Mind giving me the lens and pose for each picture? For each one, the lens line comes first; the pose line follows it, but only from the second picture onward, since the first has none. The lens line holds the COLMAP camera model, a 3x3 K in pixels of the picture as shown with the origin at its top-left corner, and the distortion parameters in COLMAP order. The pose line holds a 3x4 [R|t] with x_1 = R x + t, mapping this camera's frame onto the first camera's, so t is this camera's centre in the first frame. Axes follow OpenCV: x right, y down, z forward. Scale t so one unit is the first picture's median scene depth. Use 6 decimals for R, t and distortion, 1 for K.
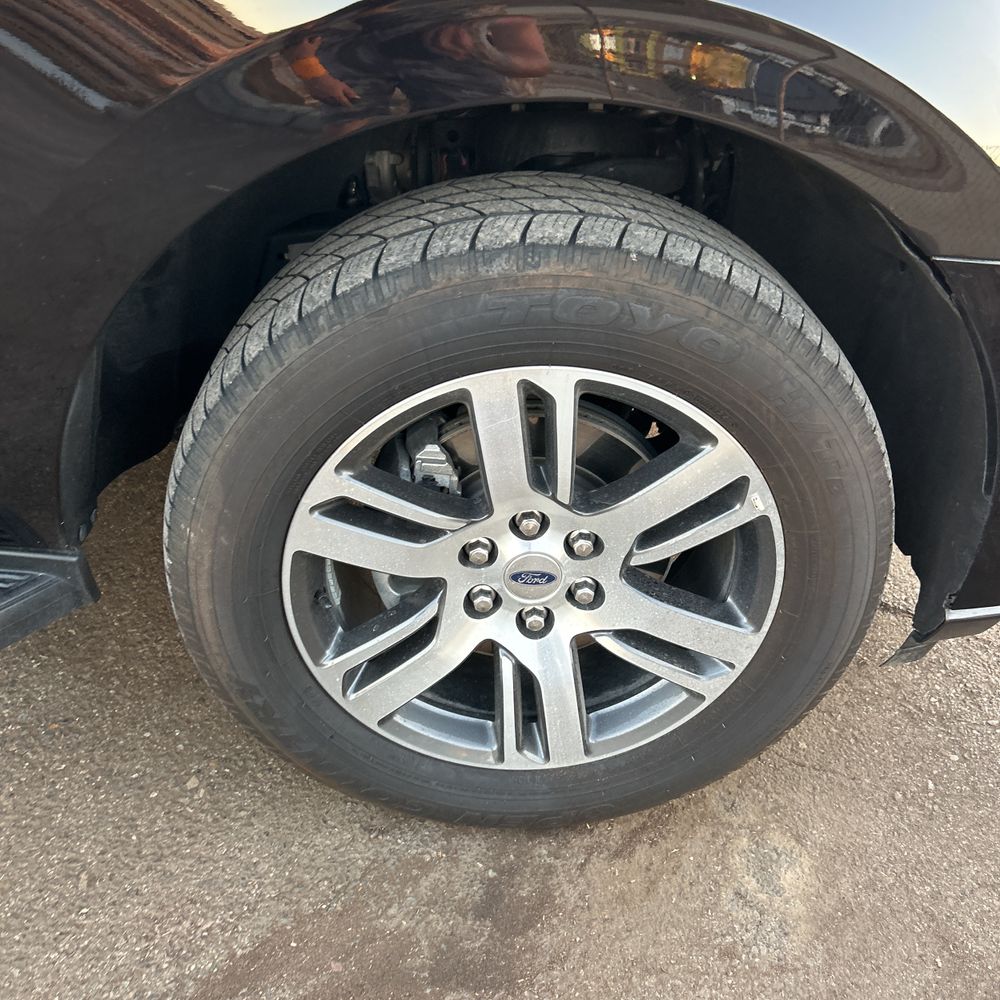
lens RADIAL K [[1008.8, 0, 510.6], [0, 1008.8, 471.3], [0, 0, 1]] dist [0.010851, 0.000000]
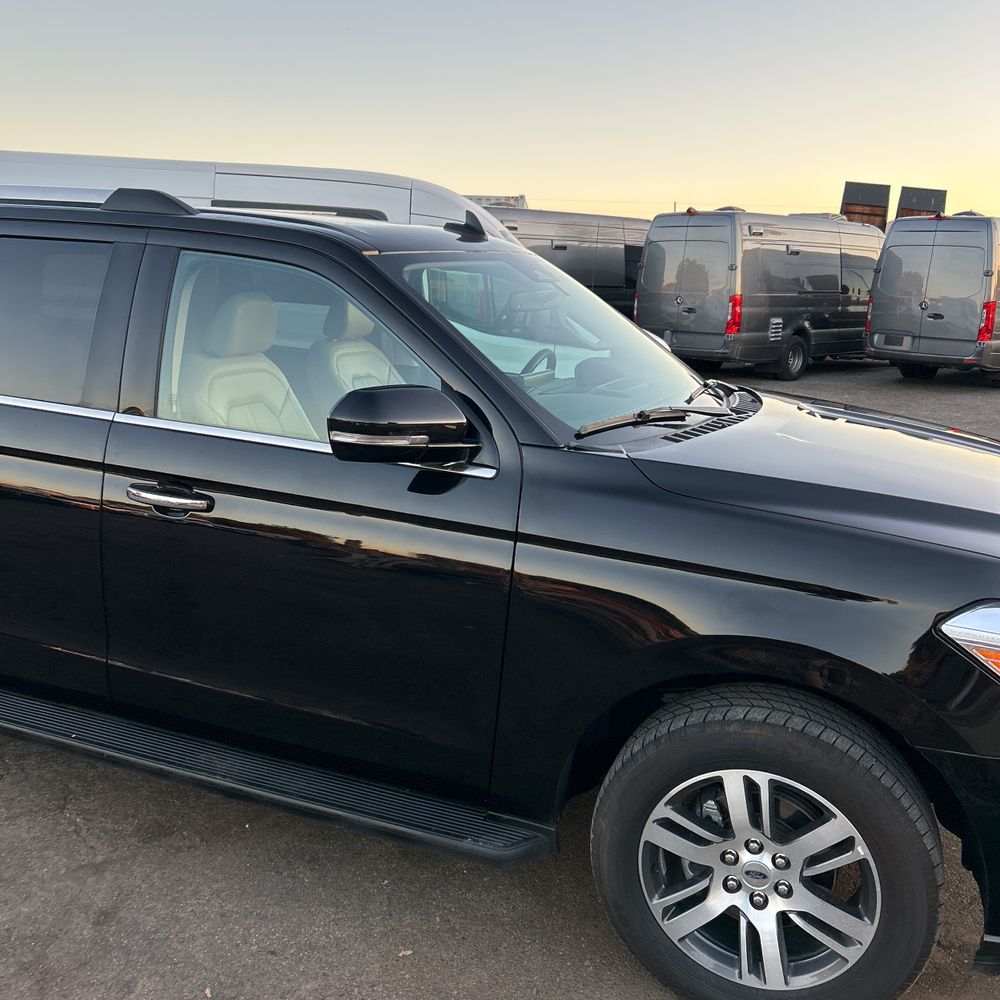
lens RADIAL K [[1008.8, 0, 499.1], [0, 1008.8, 484.1], [0, 0, 1]] dist [0.010851, 0.000000]
pose [[0.910091, 0.013119, -0.414200, 0.401751], [-0.155367, 0.937397, -0.311686, 0.084343], [0.384181, 0.348016, 0.855155, -1.296901]]
